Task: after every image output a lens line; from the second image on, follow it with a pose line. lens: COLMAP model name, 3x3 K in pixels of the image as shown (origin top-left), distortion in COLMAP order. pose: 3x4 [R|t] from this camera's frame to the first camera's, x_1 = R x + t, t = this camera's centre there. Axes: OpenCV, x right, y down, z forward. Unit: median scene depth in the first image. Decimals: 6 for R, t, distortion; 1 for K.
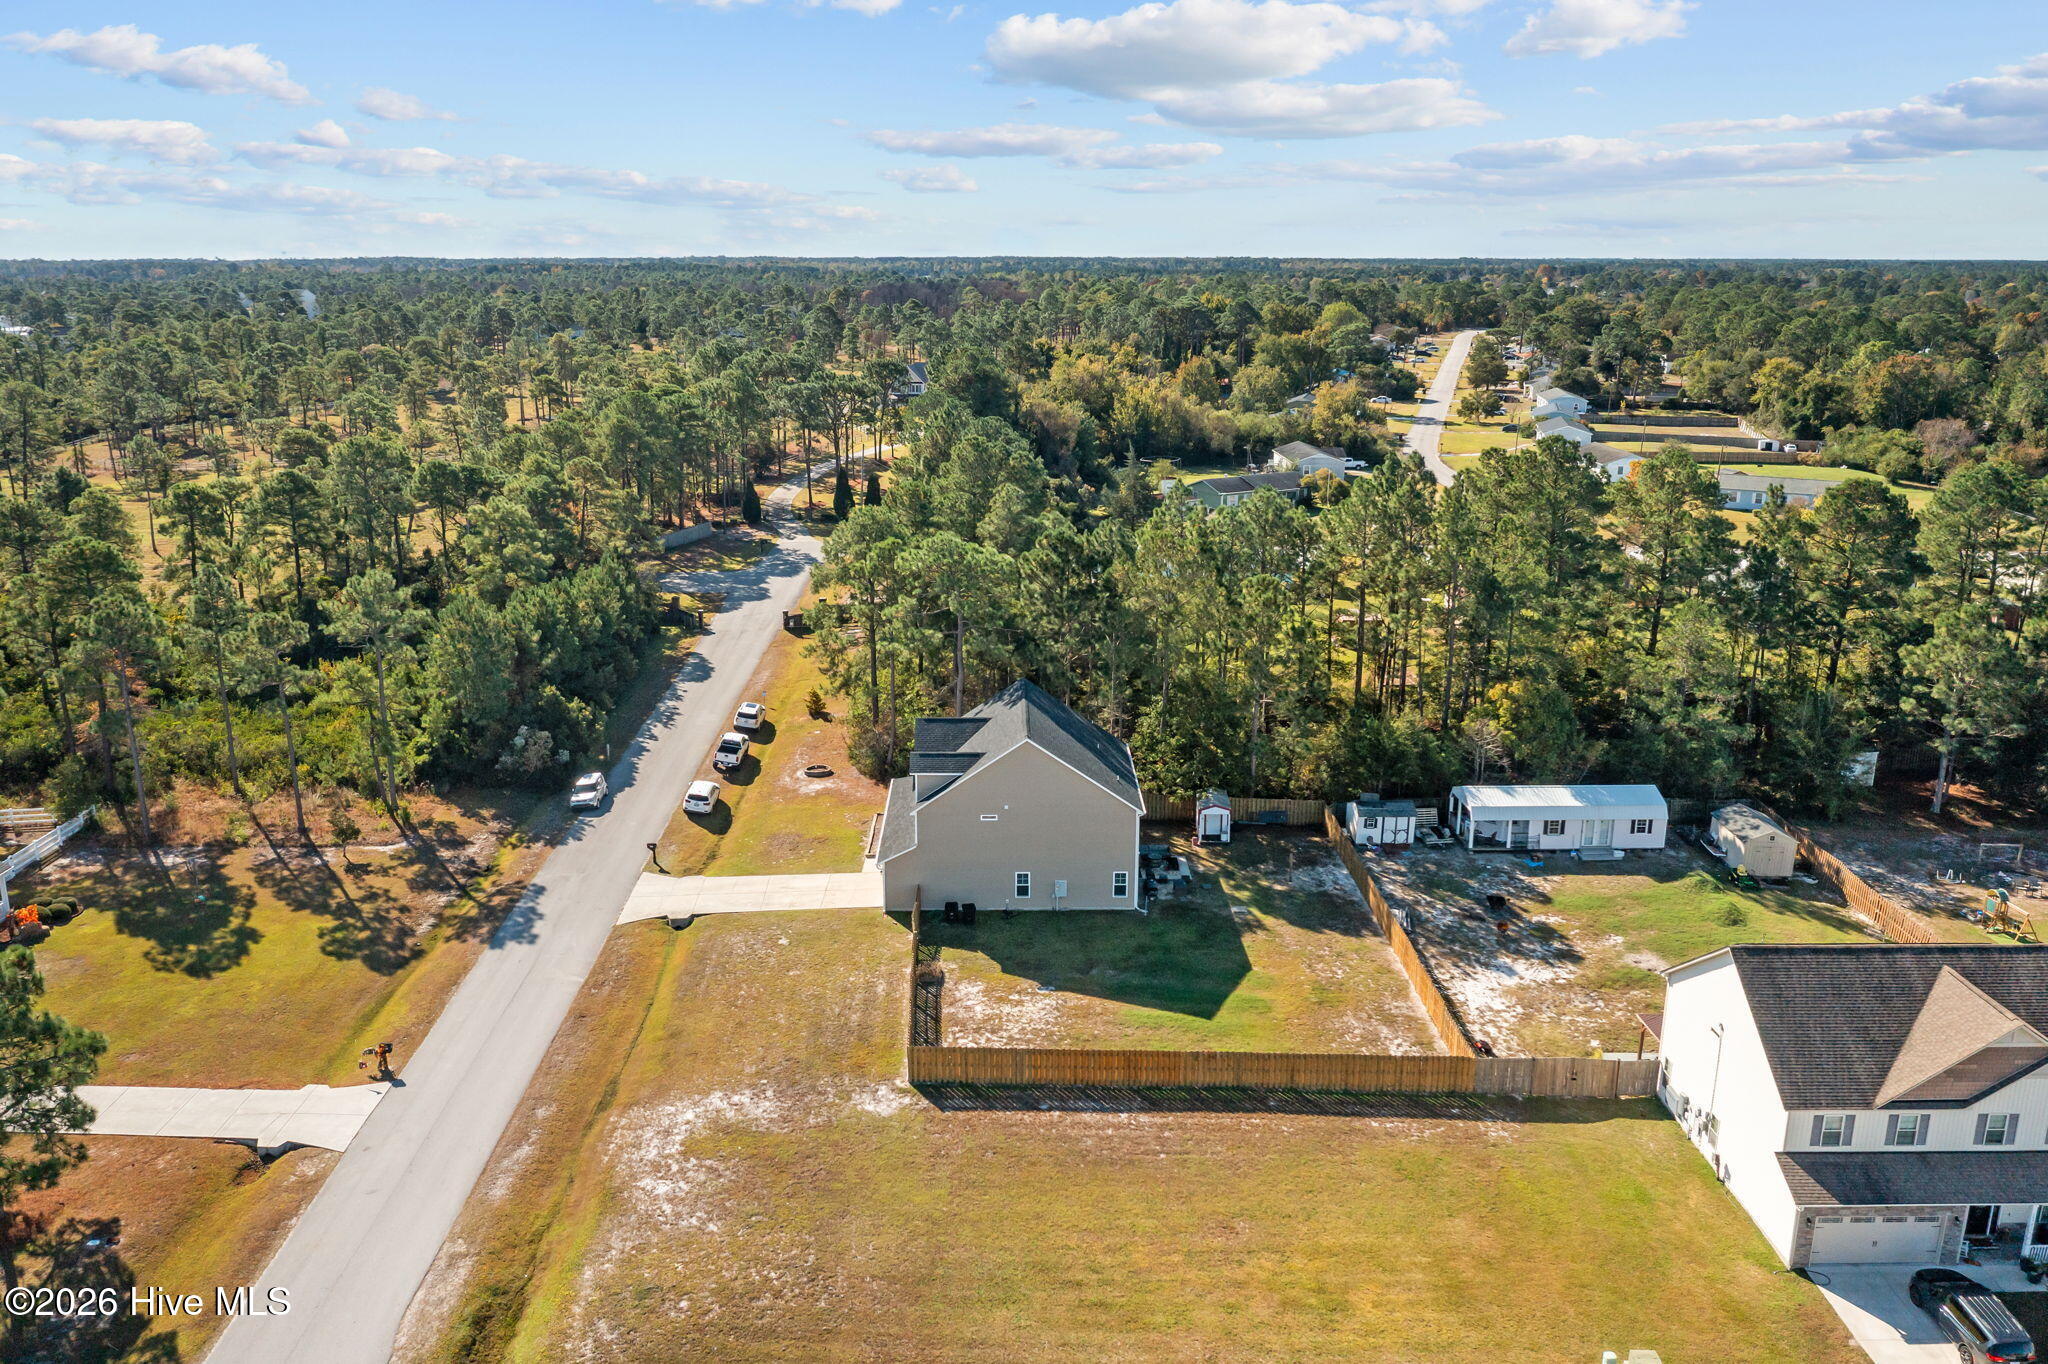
lens RADIAL K [[1617.3, 0, 1019.7], [0, 1617.3, 674.6], [0, 0, 1]] dist [-0.016918, 0.009160]
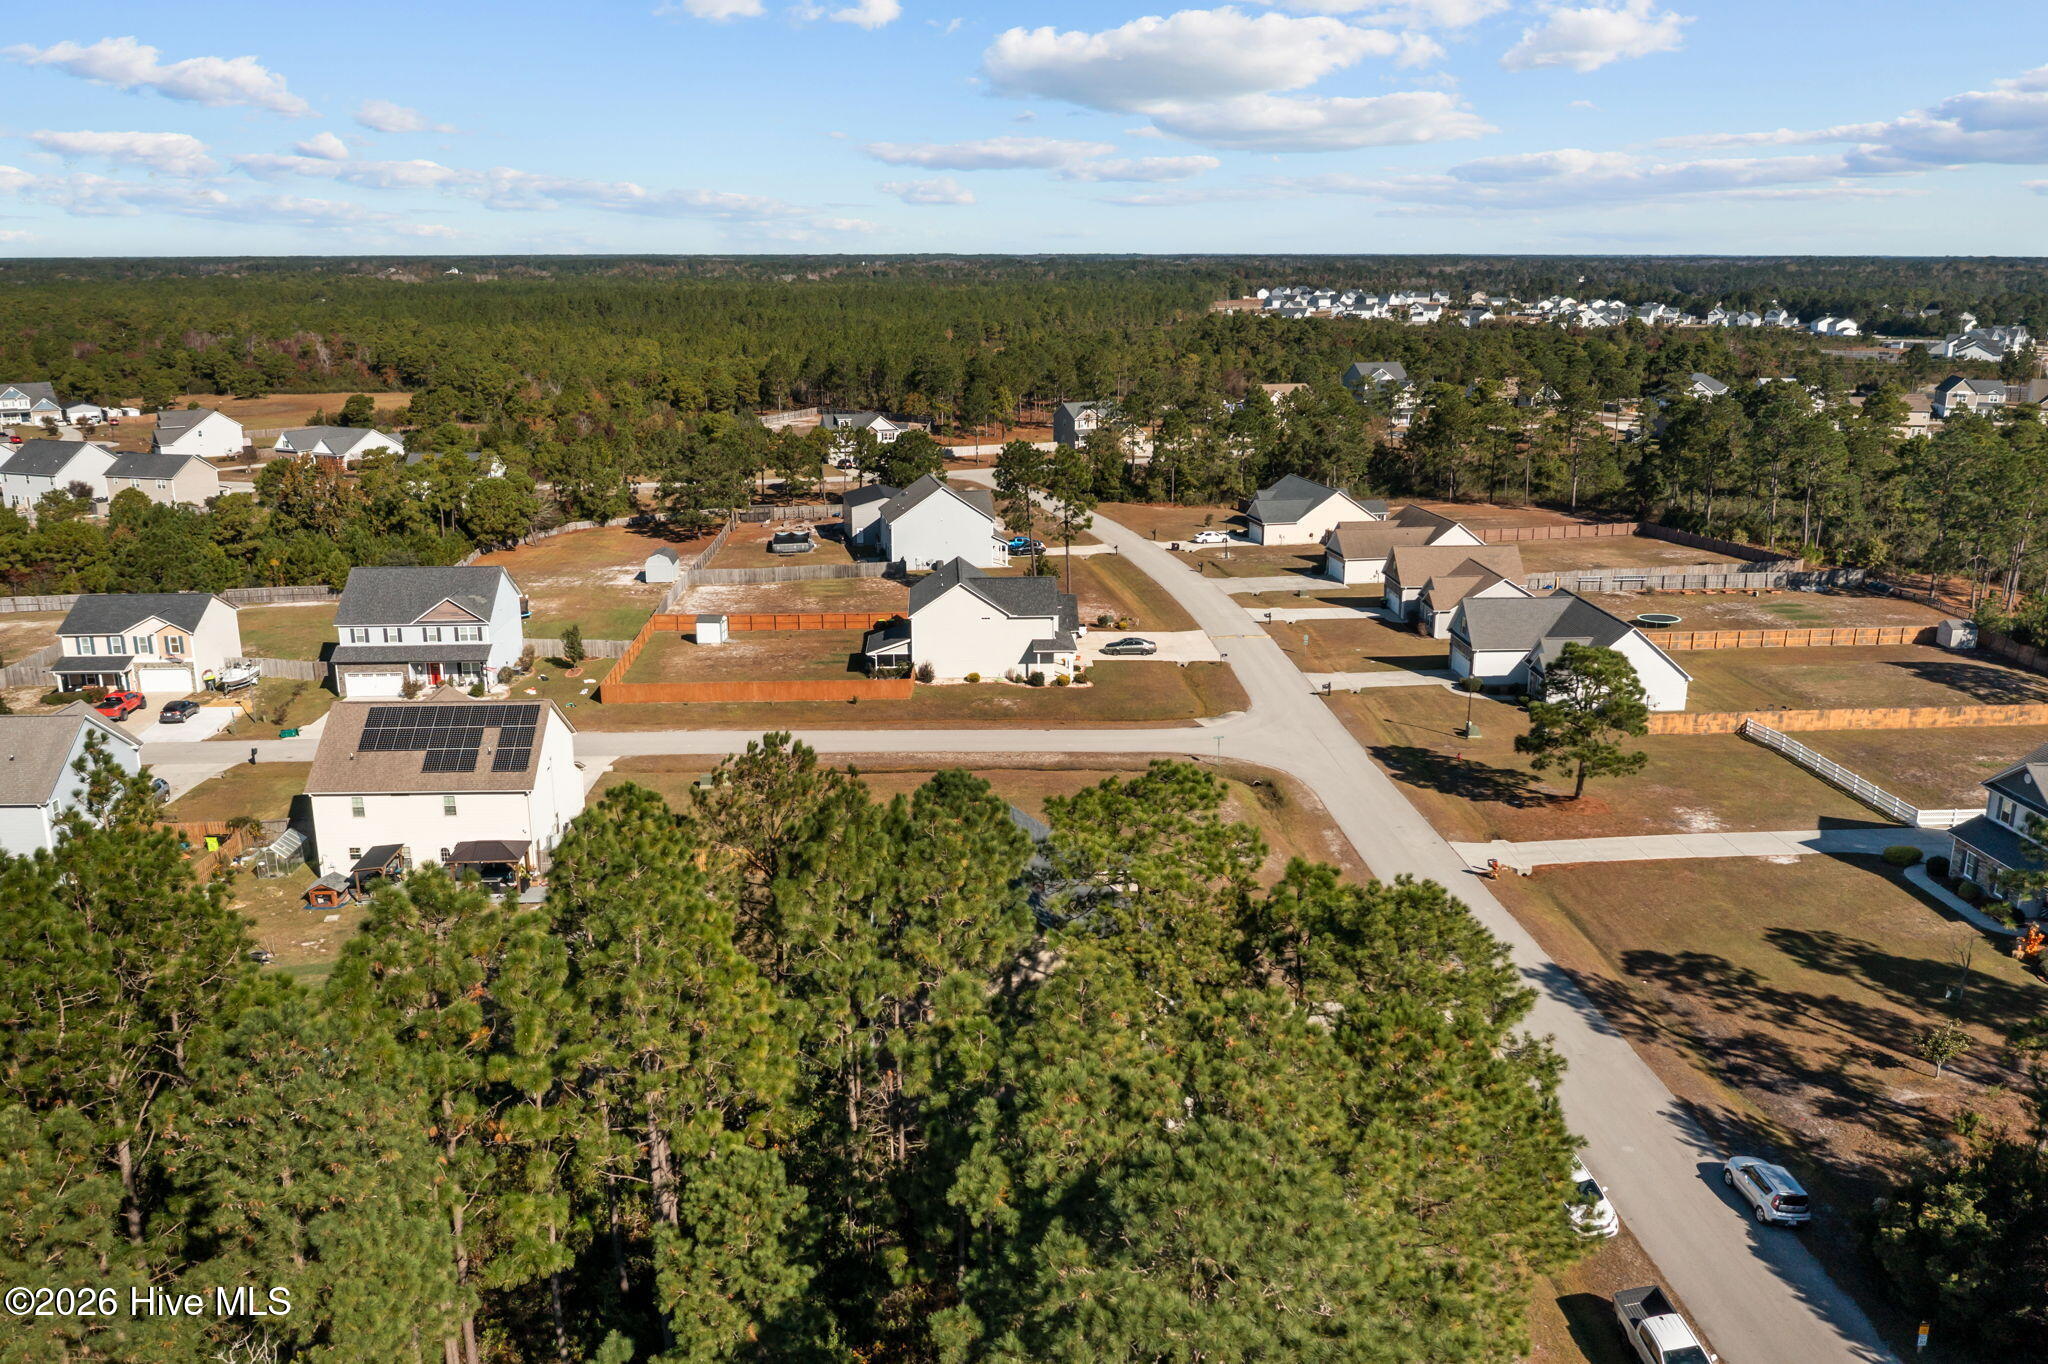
lens RADIAL K [[1655.9, 0, 1024.0], [0, 1655.9, 682.0], [0, 0, 1]] dist [-0.012940, -0.002527]
pose [[-0.999640, 0.006259, -0.026090, 0.016965], [-0.007367, 0.870995, 0.491237, -0.420863], [0.025799, 0.491252, -0.870635, 1.594788]]
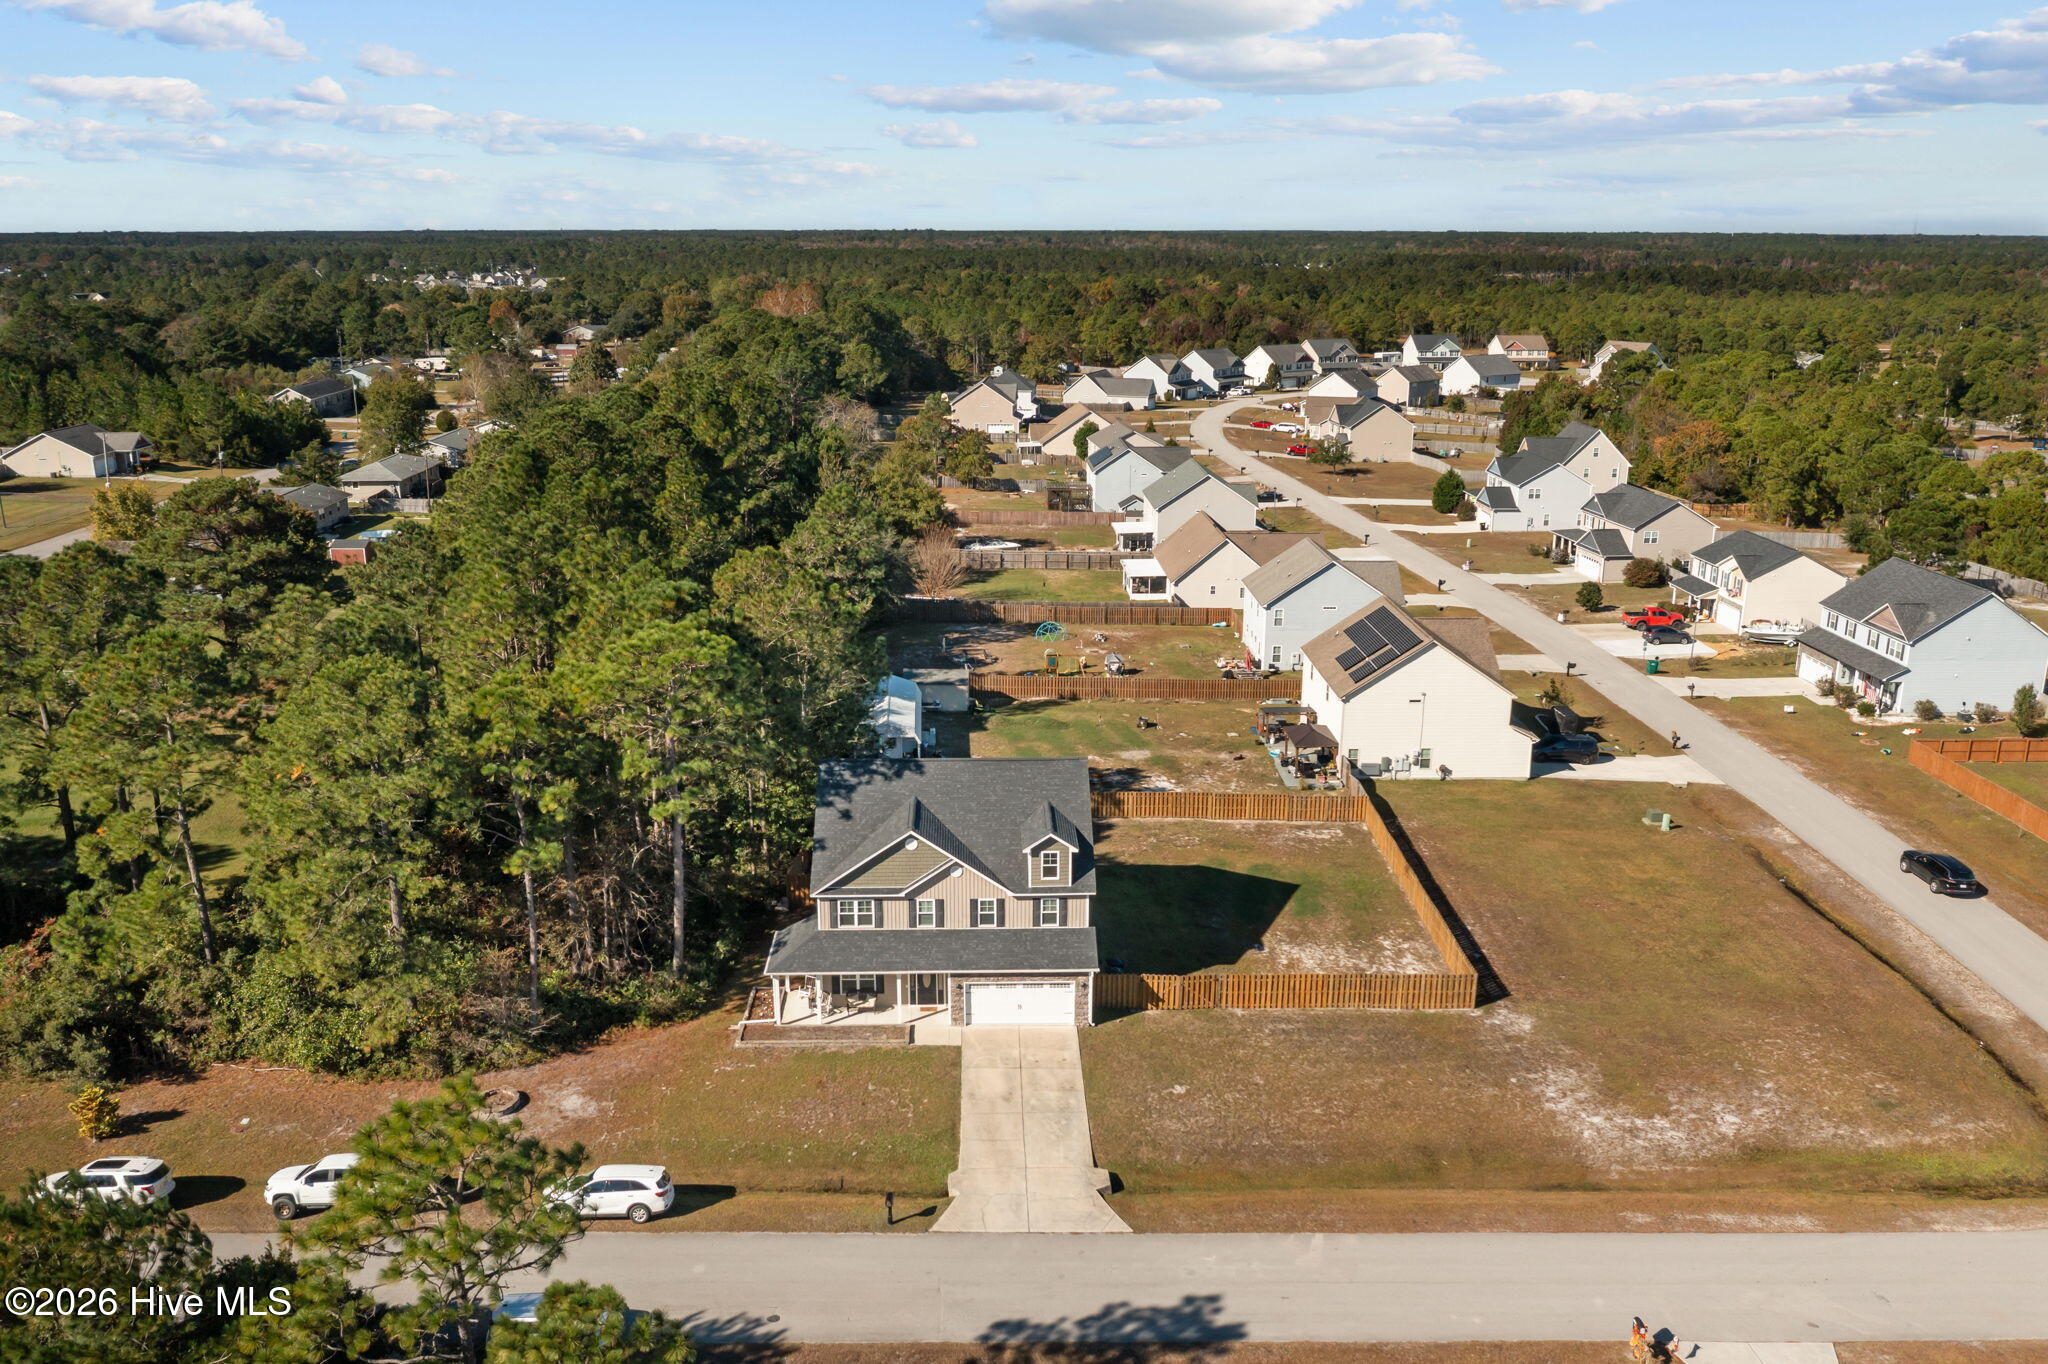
lens RADIAL K [[1617.3, 0, 1019.7], [0, 1617.3, 674.6], [0, 0, 1]] dist [-0.016918, 0.009160]
pose [[-0.011298, -0.267724, 0.963429, -0.763602], [0.251834, 0.931672, 0.261852, -0.223153], [-0.967704, 0.245583, 0.056896, 0.883484]]
